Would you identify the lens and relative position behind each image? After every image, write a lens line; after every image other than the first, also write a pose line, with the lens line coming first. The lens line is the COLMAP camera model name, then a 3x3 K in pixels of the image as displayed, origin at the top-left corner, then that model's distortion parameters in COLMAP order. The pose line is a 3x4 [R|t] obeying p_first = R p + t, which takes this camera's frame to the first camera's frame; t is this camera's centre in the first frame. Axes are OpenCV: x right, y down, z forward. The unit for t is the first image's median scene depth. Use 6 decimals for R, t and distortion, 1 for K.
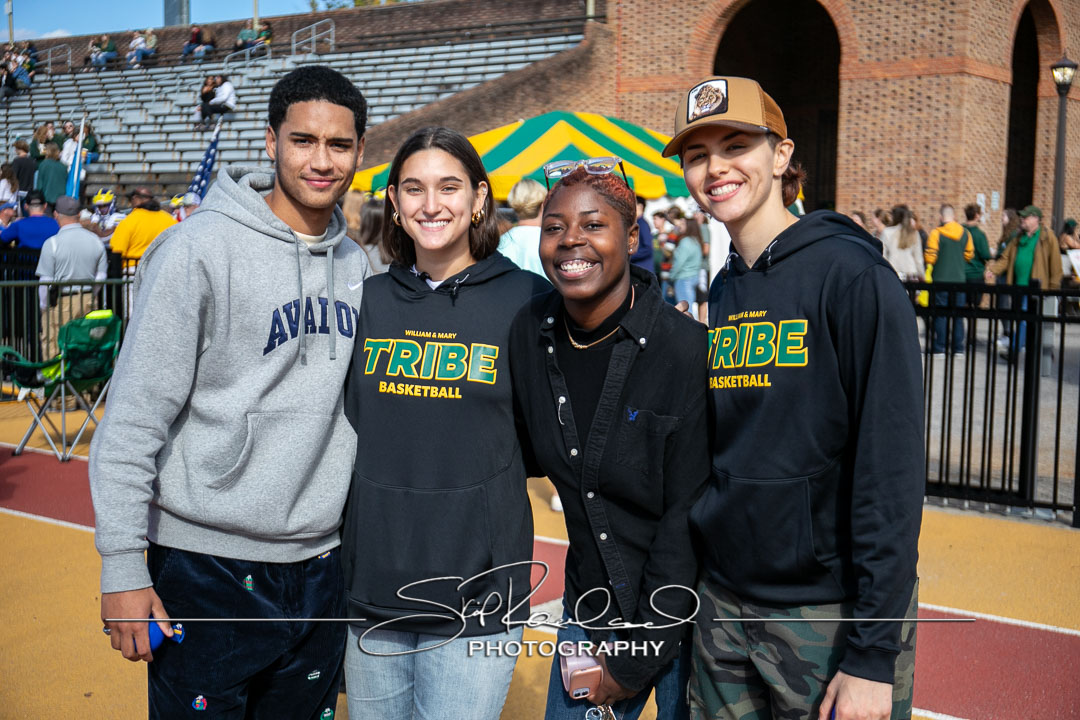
lens RADIAL K [[1689.8, 0, 535.7], [0, 1689.8, 390.2], [0, 0, 1]] dist [0.139378, 0.000000]
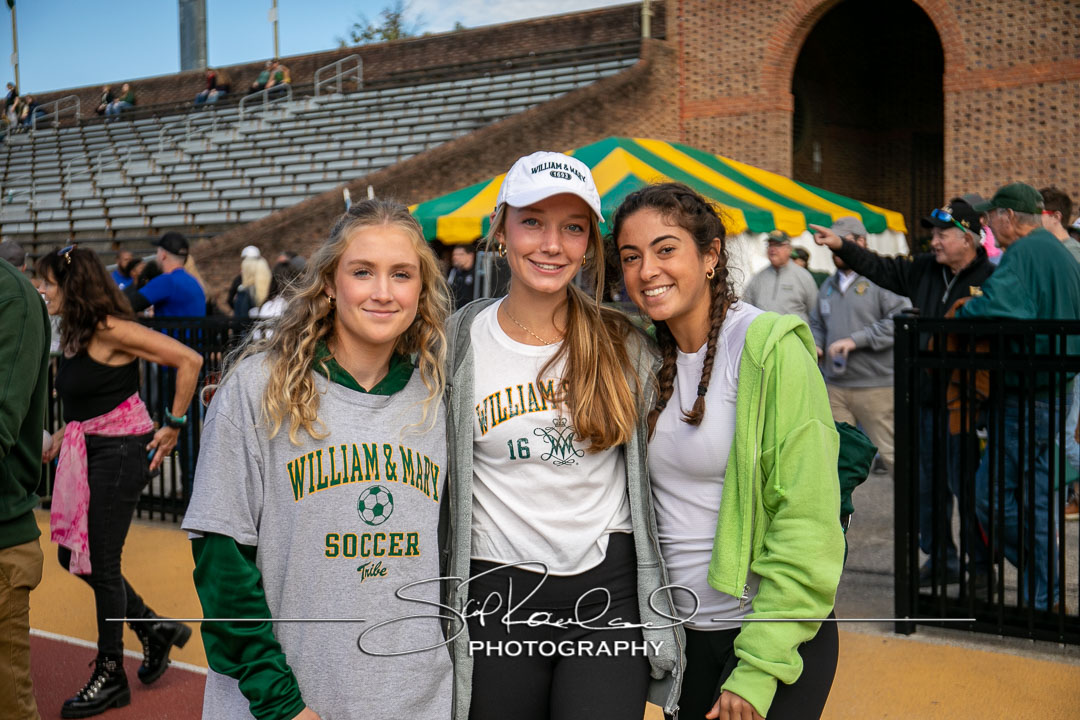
lens RADIAL K [[1689.8, 0, 534.0], [0, 1689.8, 384.7], [0, 0, 1]] dist [0.139378, 0.000000]
pose [[0.999034, -0.028010, -0.033862, -0.001426], [0.026806, 0.999010, -0.035498, -0.010486], [0.034822, 0.034556, 0.998796, 0.135706]]
